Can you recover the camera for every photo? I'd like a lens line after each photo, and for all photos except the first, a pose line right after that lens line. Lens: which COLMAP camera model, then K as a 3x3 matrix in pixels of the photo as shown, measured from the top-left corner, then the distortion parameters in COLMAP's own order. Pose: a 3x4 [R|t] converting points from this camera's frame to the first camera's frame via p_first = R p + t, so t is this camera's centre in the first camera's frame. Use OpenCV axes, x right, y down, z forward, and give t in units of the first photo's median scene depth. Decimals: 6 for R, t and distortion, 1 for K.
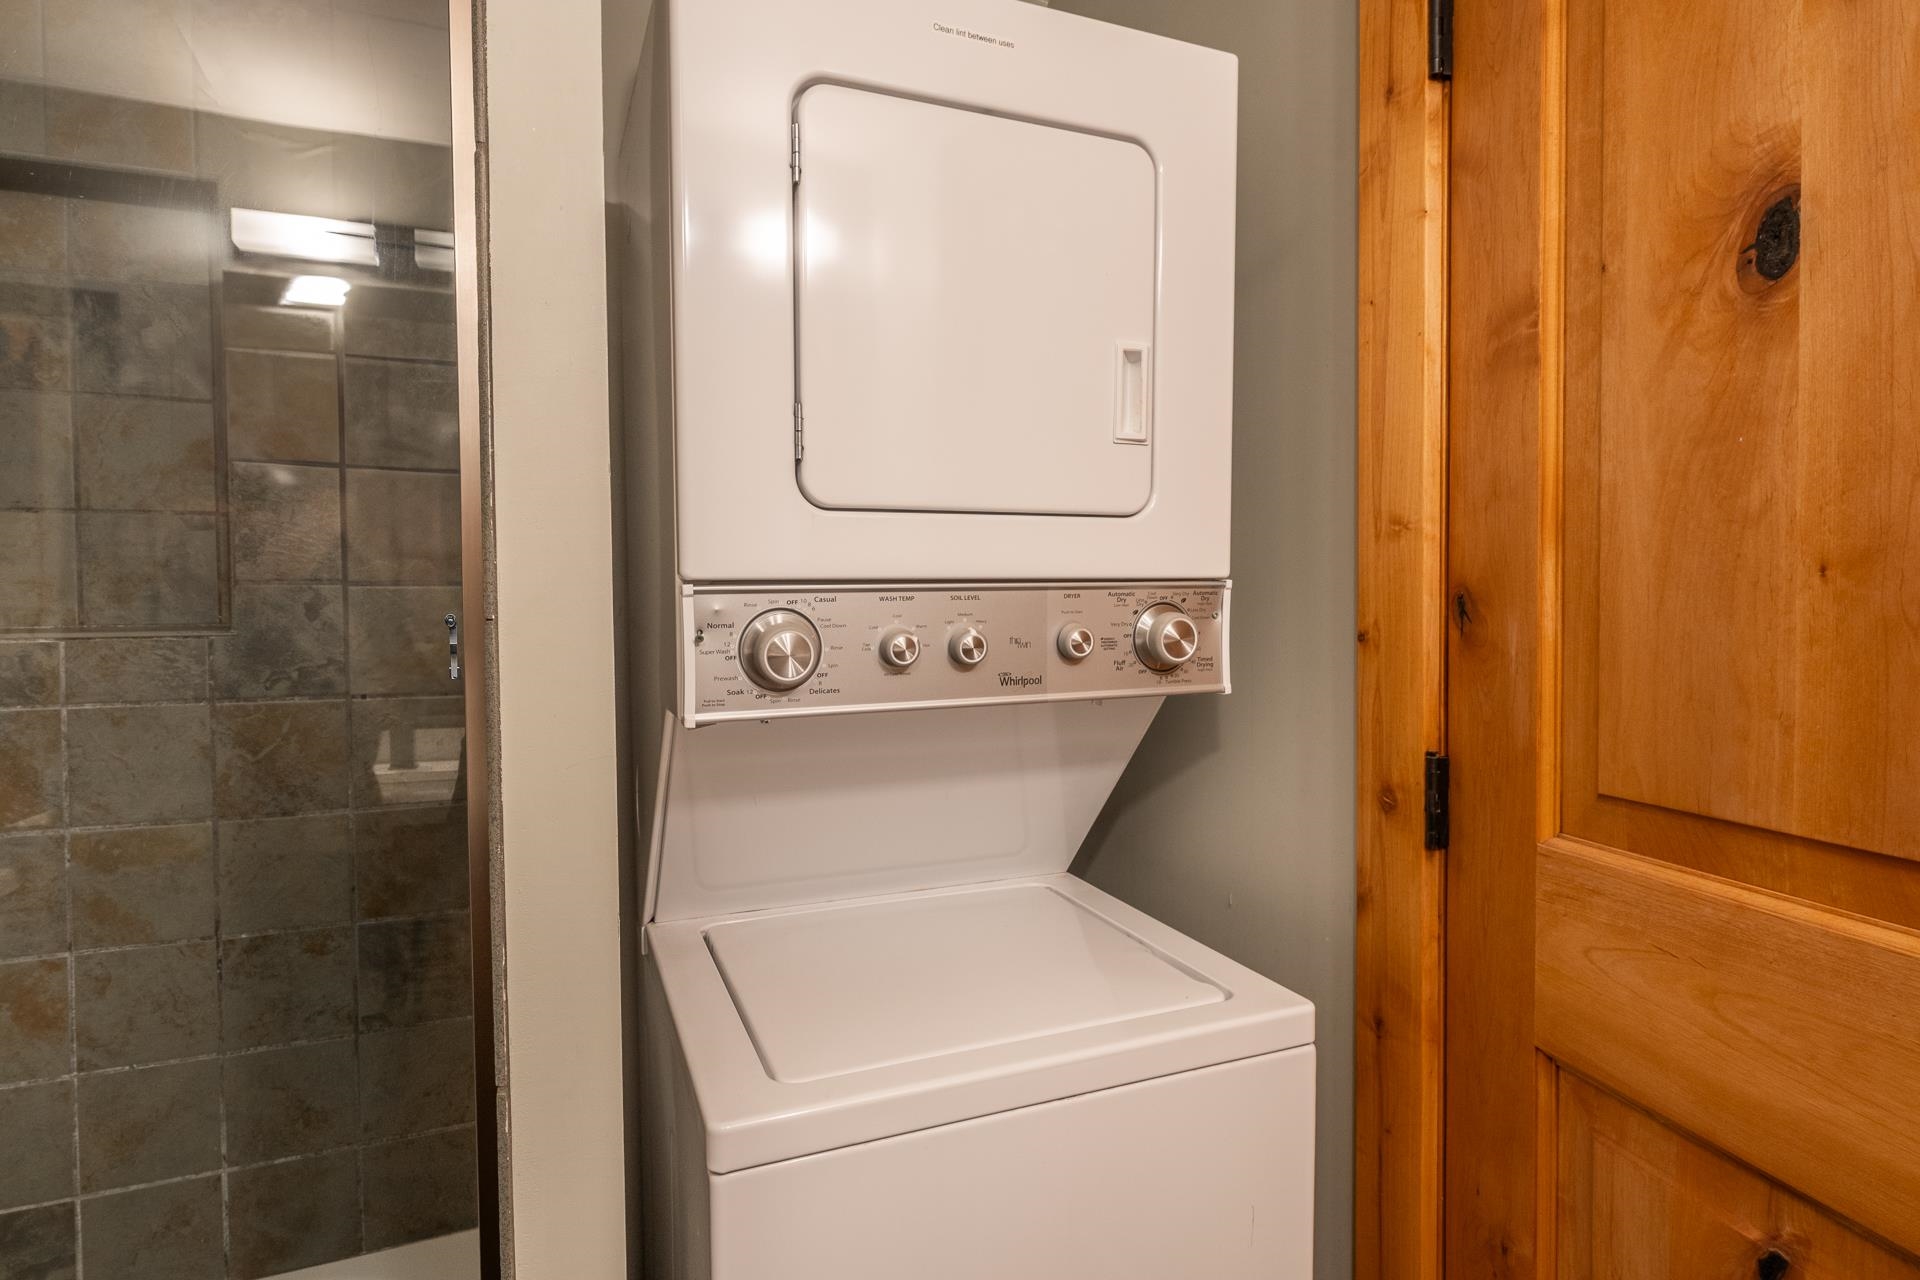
lens RADIAL K [[1028.1, 0, 962.8], [0, 1028.1, 638.0], [0, 0, 1]] dist [-0.003306, -0.001253]
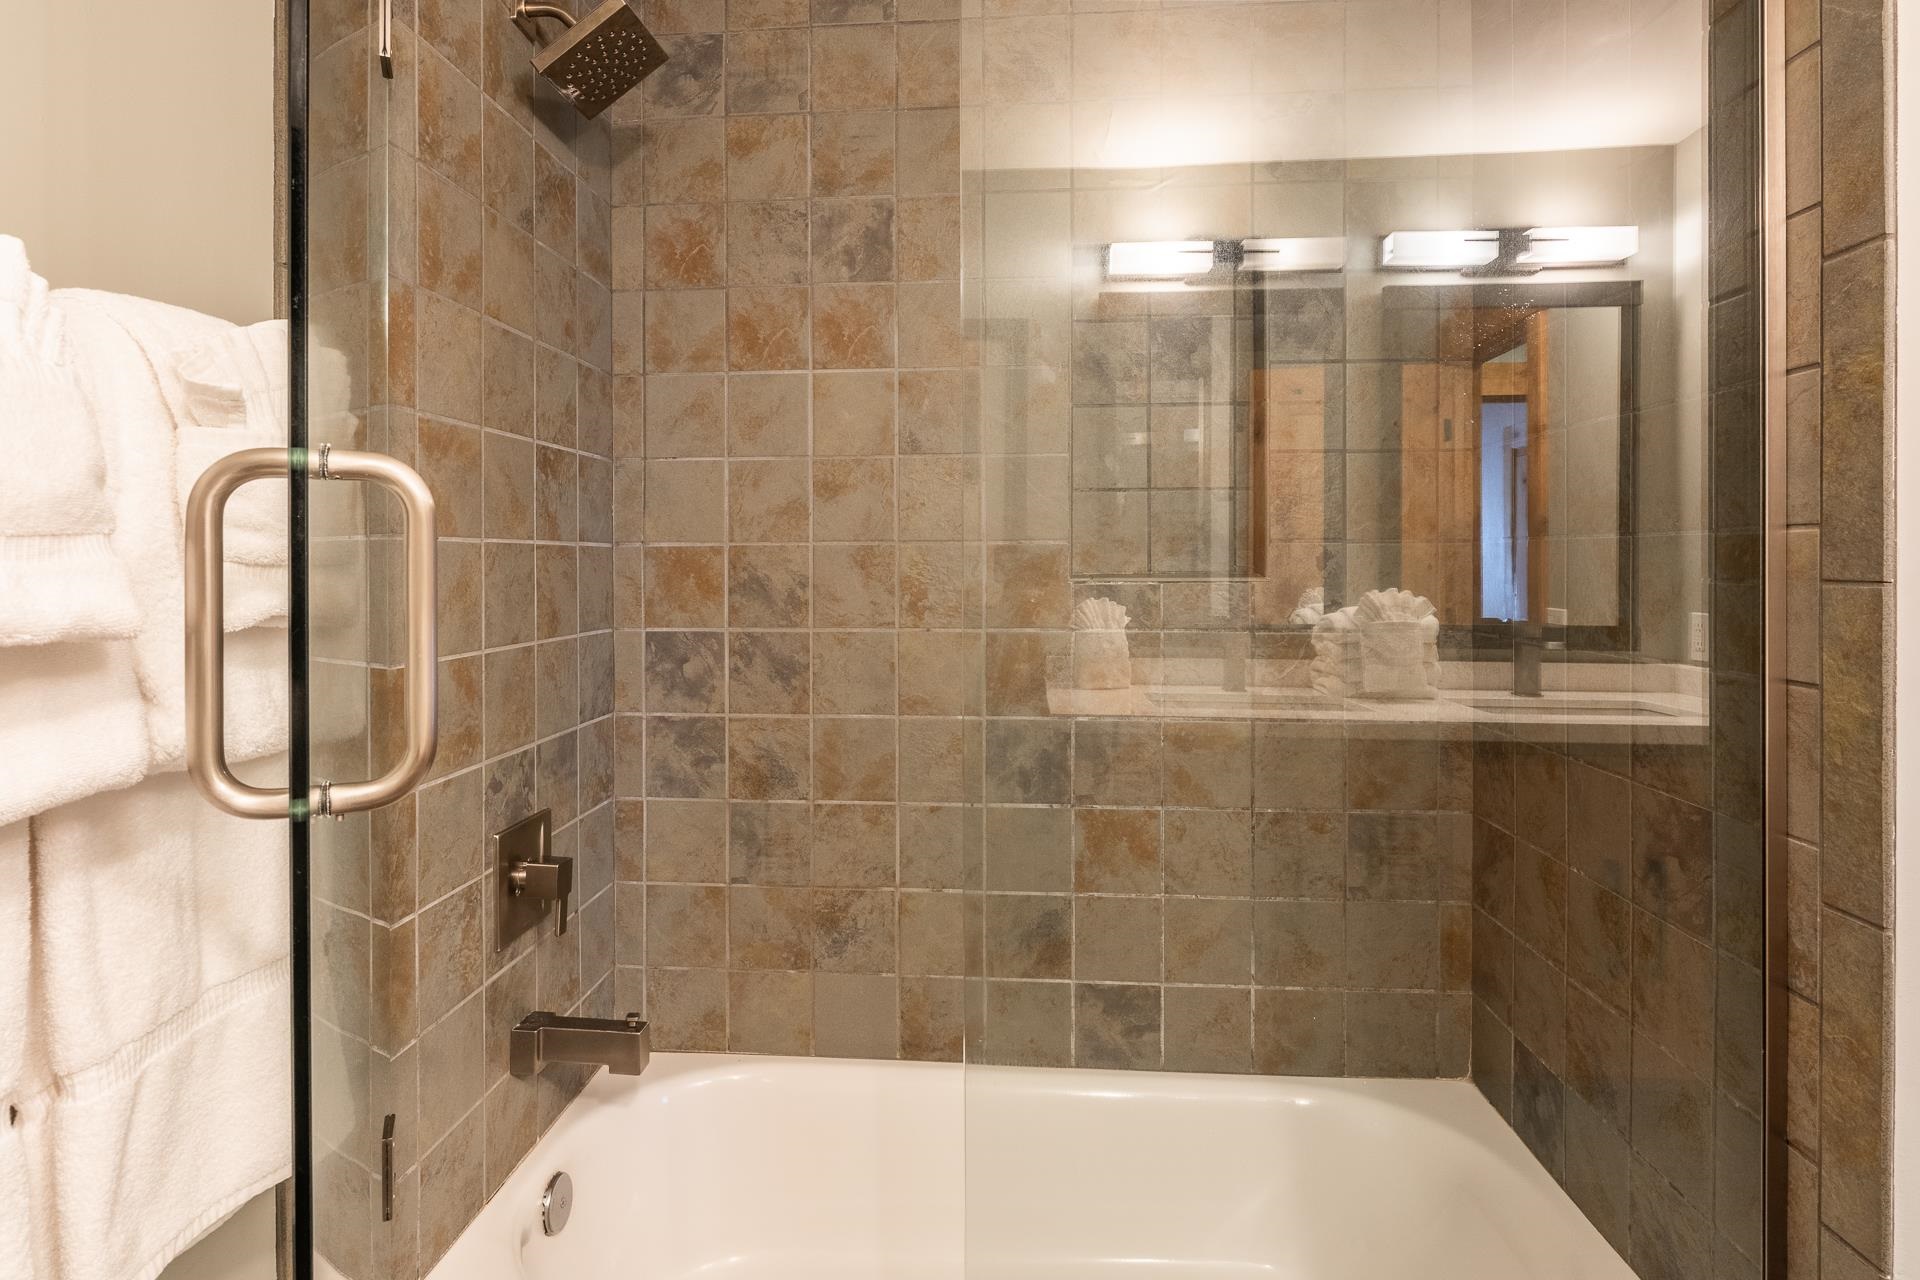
lens RADIAL K [[1028.1, 0, 941.0], [0, 1028.1, 567.1], [0, 0, 1]] dist [-0.003306, -0.001253]
pose [[0.883081, 0.014186, -0.469006, -0.456813], [-0.018903, 0.999807, -0.005353, -0.006054], [0.468840, 0.013593, 0.883179, -0.359827]]
